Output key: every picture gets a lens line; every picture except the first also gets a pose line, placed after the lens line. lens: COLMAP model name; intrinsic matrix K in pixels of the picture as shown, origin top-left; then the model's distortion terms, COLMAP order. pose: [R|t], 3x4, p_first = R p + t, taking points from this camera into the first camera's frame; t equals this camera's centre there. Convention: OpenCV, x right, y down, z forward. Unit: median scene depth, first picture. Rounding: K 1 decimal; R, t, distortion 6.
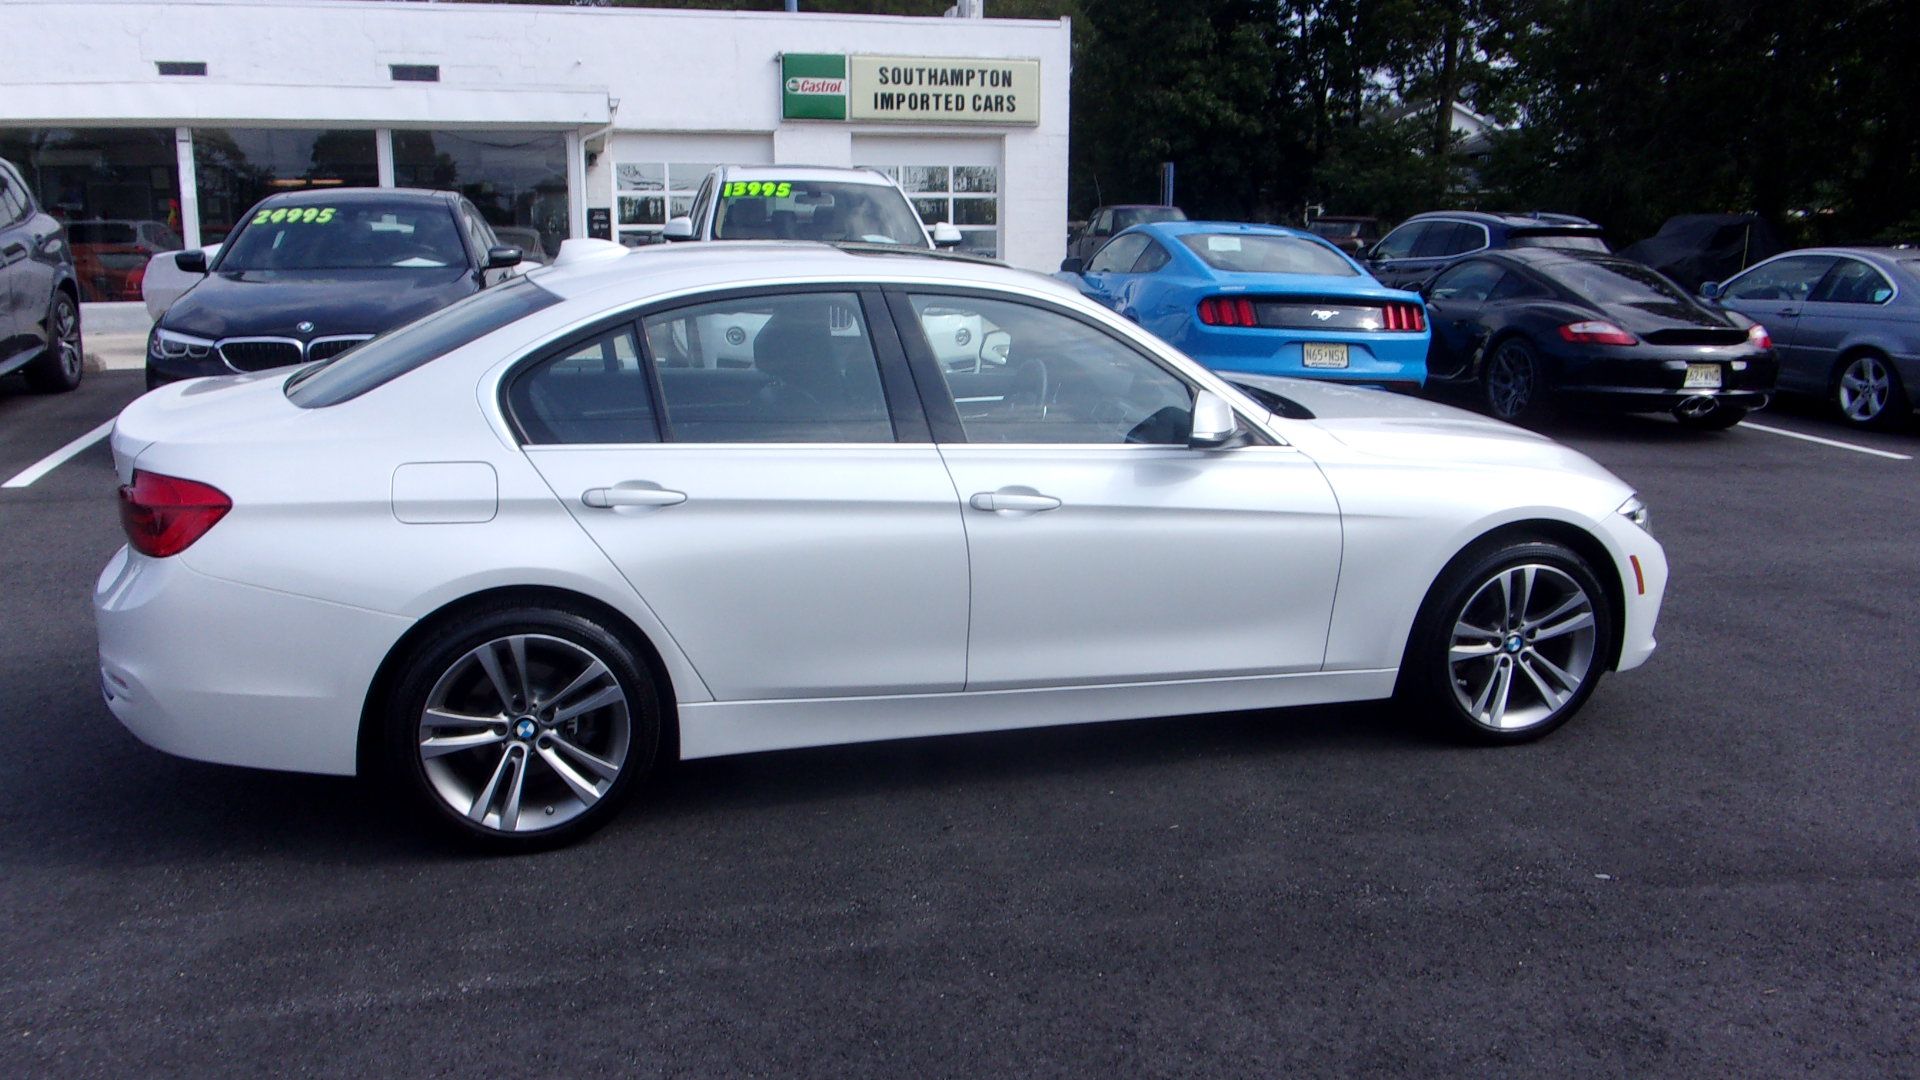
lens RADIAL K [[1715.8, 0, 975.6], [0, 1715.8, 535.9], [0, 0, 1]] dist [0.007219, -0.044956]
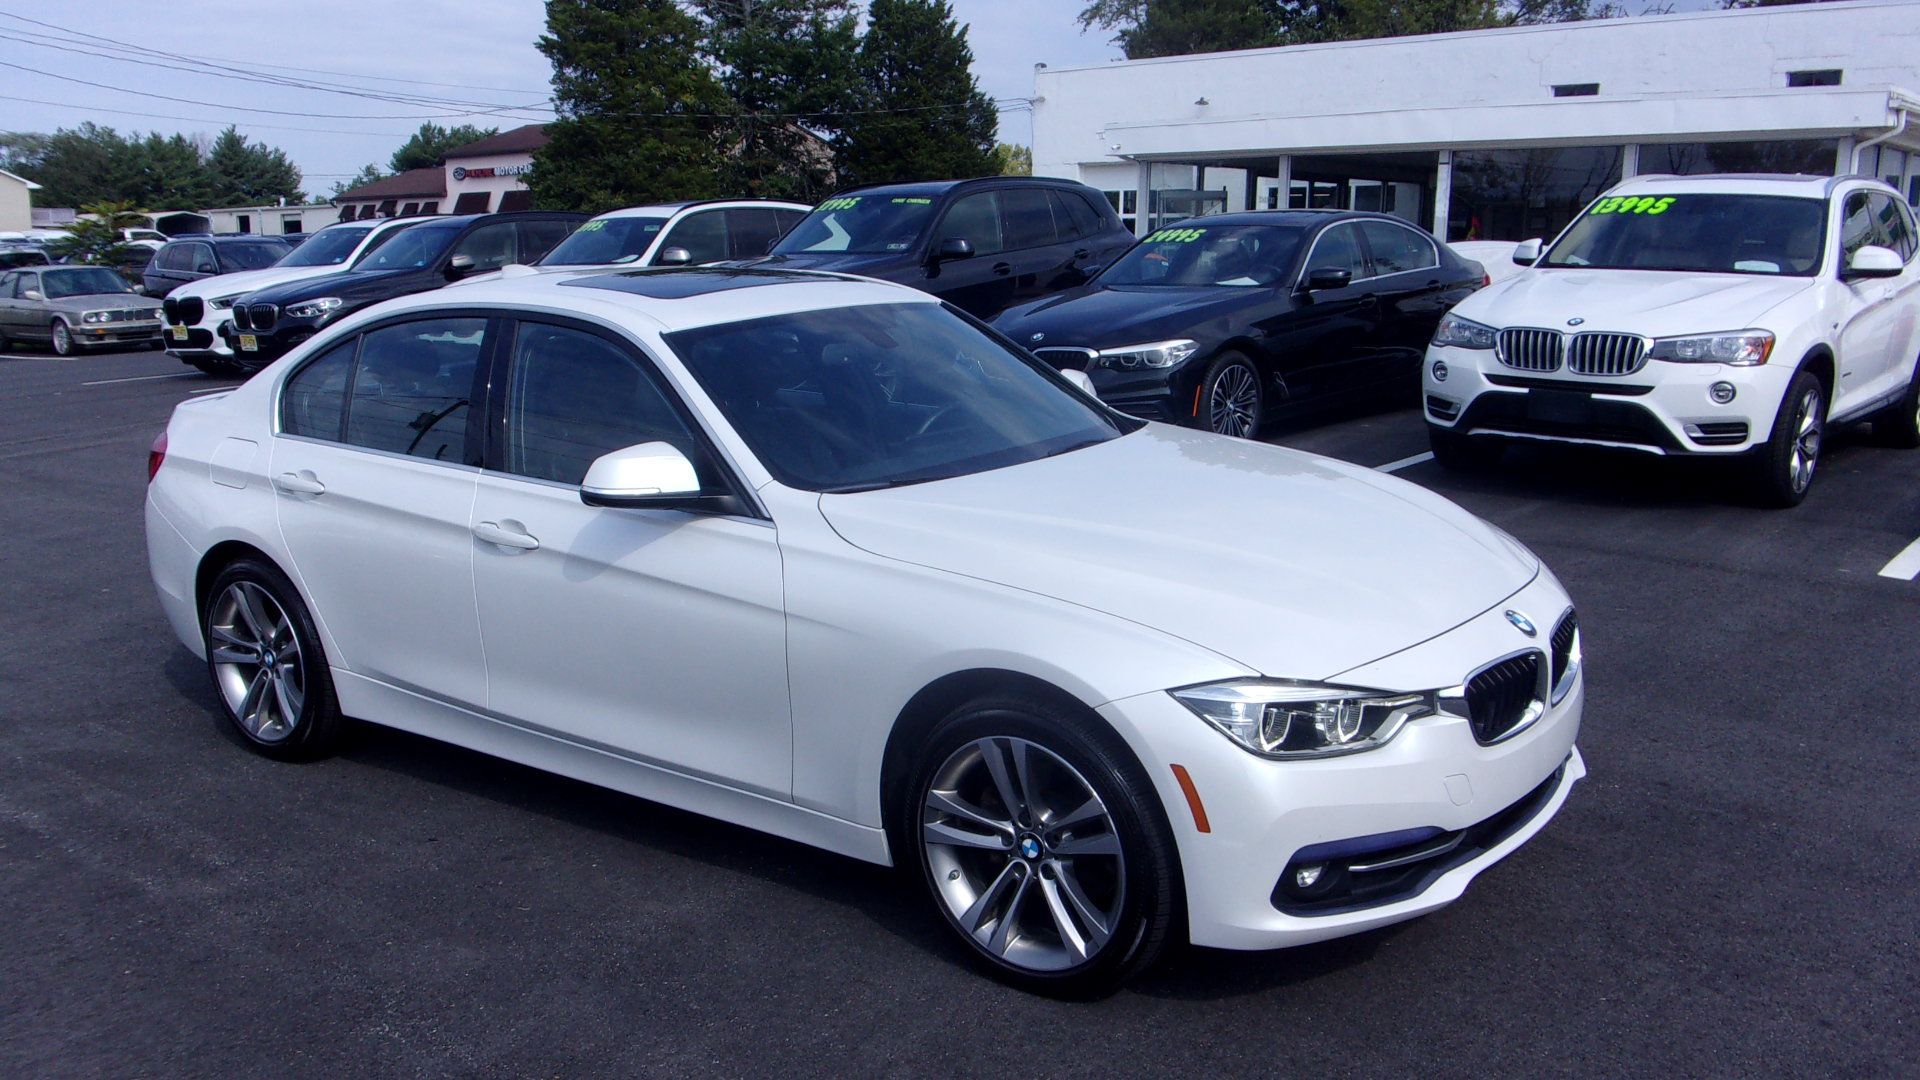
lens RADIAL K [[1731.9, 0, 979.6], [0, 1731.9, 489.4], [0, 0, 1]] dist [0.010782, -0.003942]
pose [[0.598508, 0.117365, -0.792473, 0.420767], [-0.146083, 0.988614, 0.036086, -0.052686], [0.787685, 0.094169, 0.608838, 0.262338]]
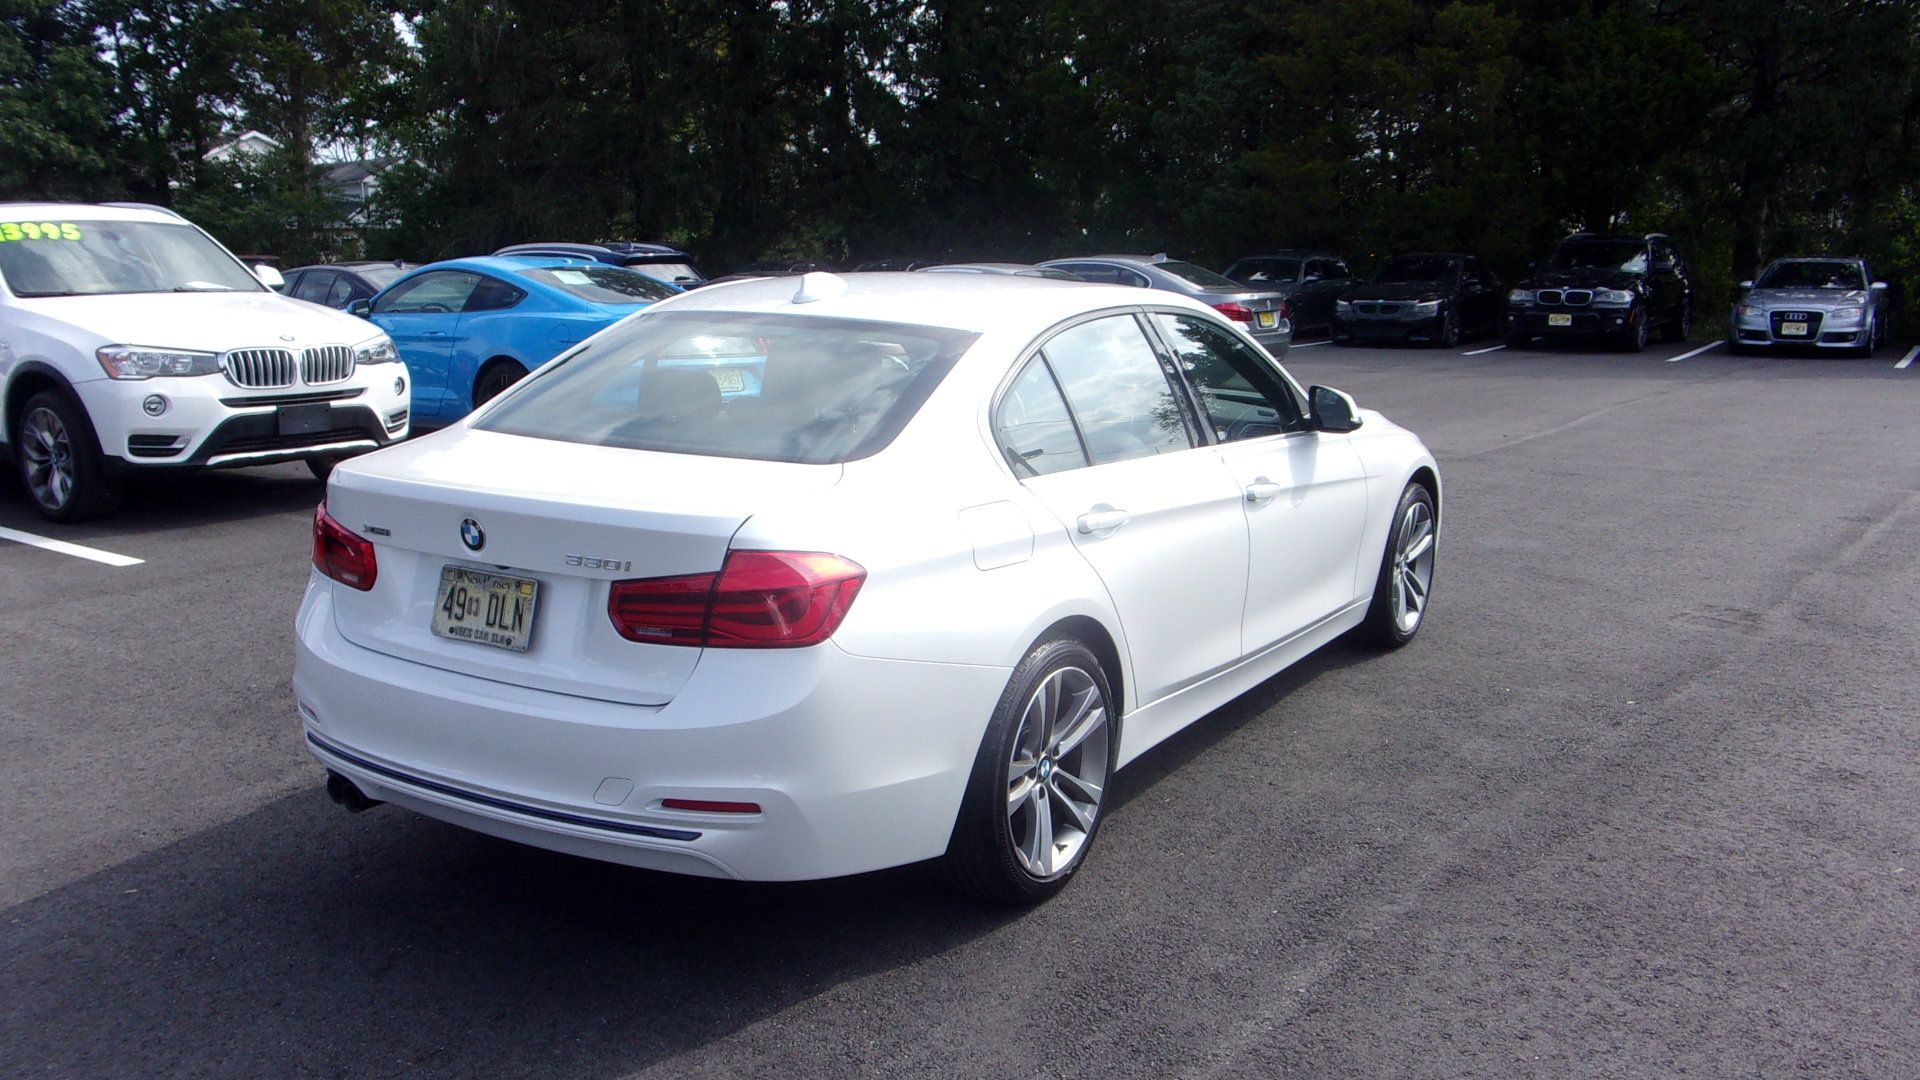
lens RADIAL K [[1731.9, 0, 979.6], [0, 1731.9, 489.4], [0, 0, 1]] dist [0.010782, -0.003942]
pose [[0.759727, -0.115487, 0.639904, -0.373698], [0.145616, 0.989325, 0.005666, -0.023184], [-0.633728, 0.088876, 0.768434, 0.102728]]
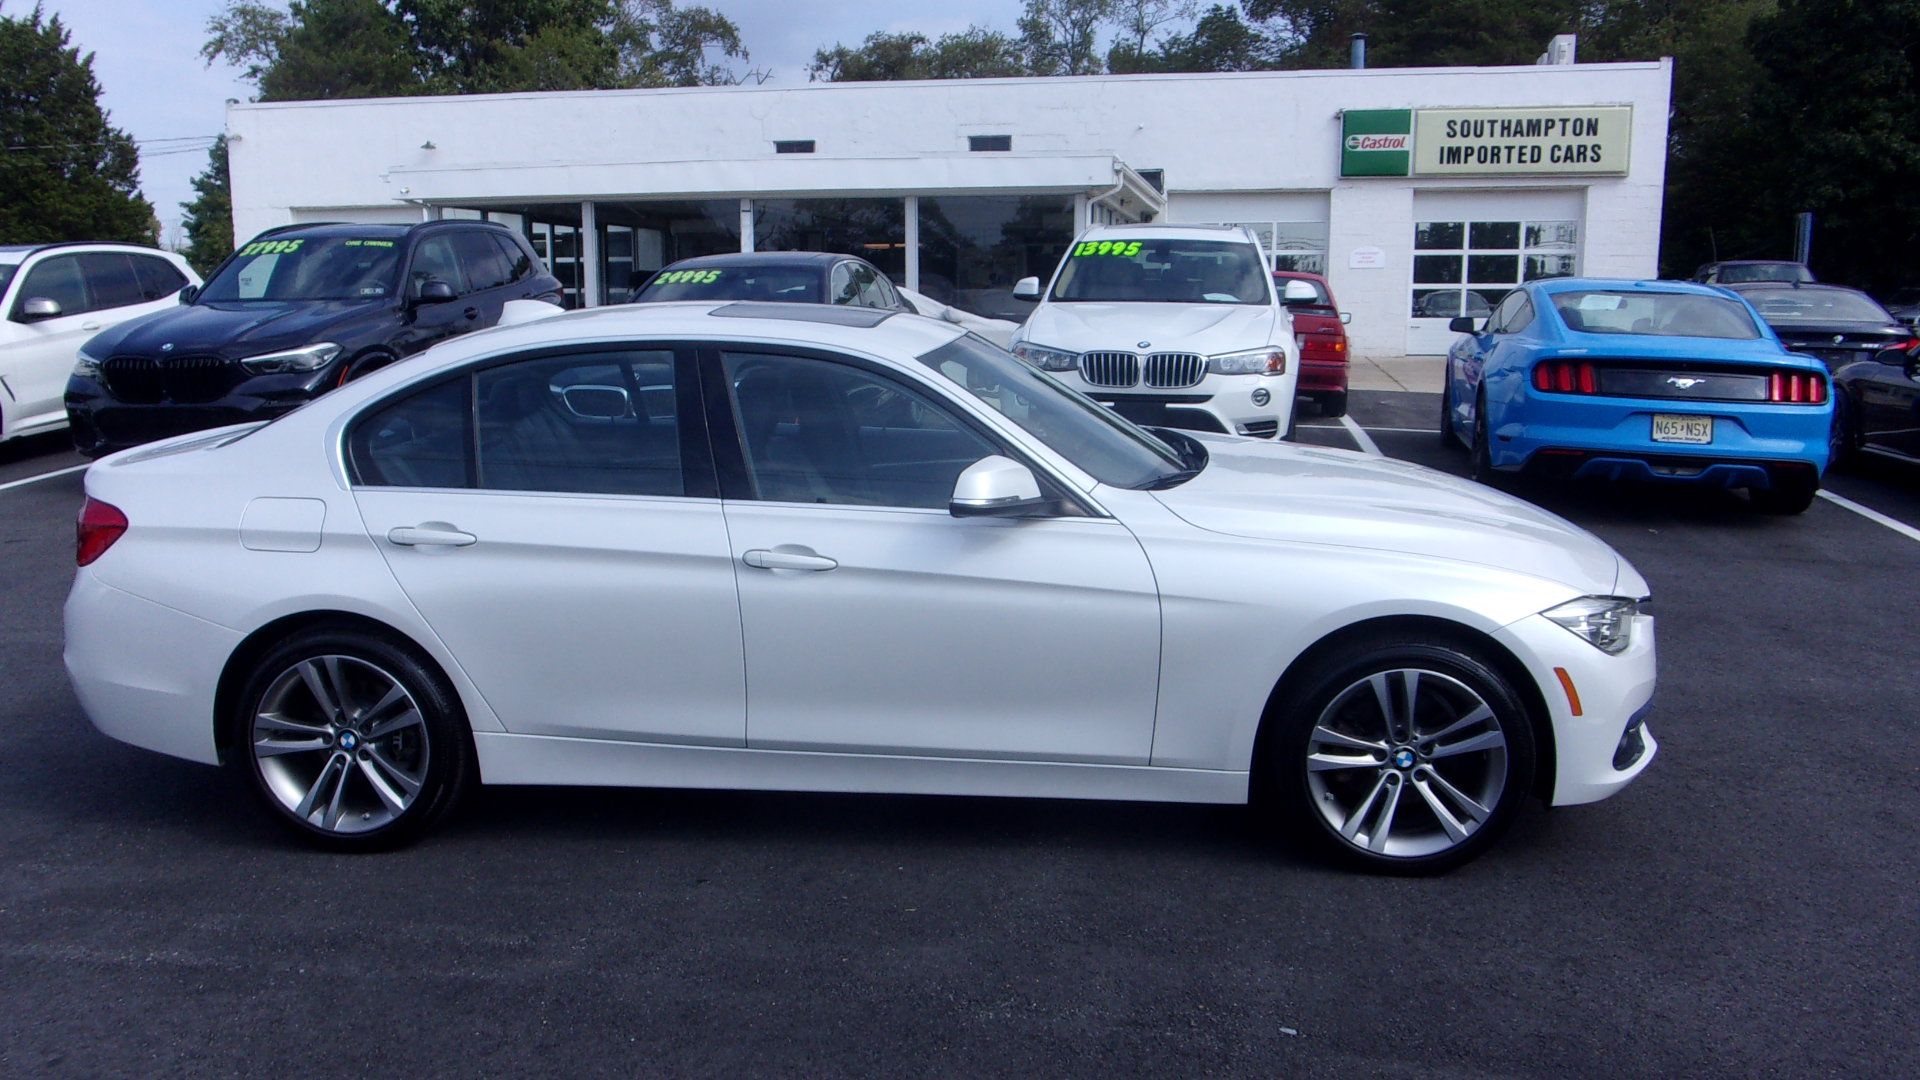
lens RADIAL K [[1715.8, 0, 975.6], [0, 1715.8, 535.9], [0, 0, 1]] dist [0.007219, -0.044956]
pose [[0.922552, 0.051119, -0.382472, 0.218582], [-0.063888, 0.997741, -0.020749, -0.009186], [0.380548, 0.043577, 0.923734, 0.052453]]
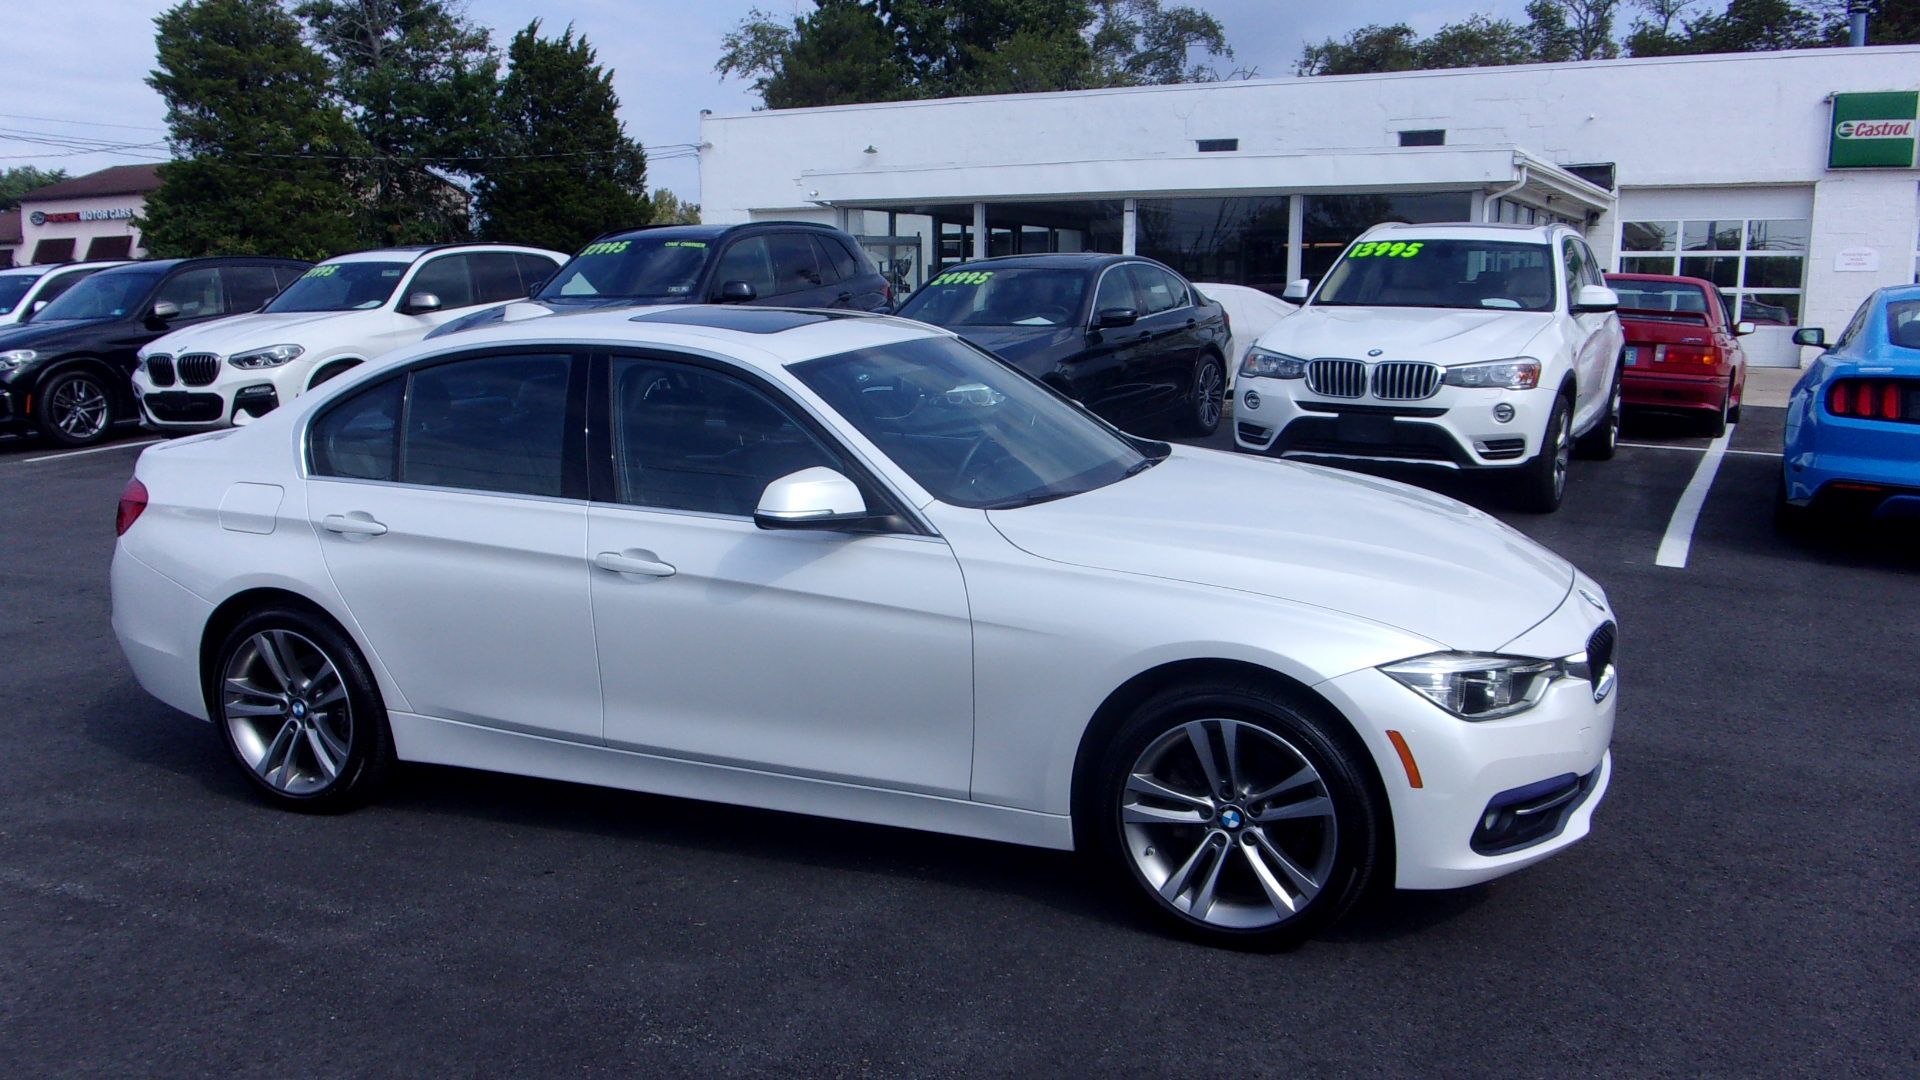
lens RADIAL K [[1715.8, 0, 975.6], [0, 1715.8, 535.9], [0, 0, 1]] dist [0.007219, -0.044956]
pose [[0.766561, 0.092727, -0.635442, 0.352375], [-0.114503, 0.993399, 0.006832, -0.028920], [0.631881, 0.067523, 0.772119, 0.151820]]
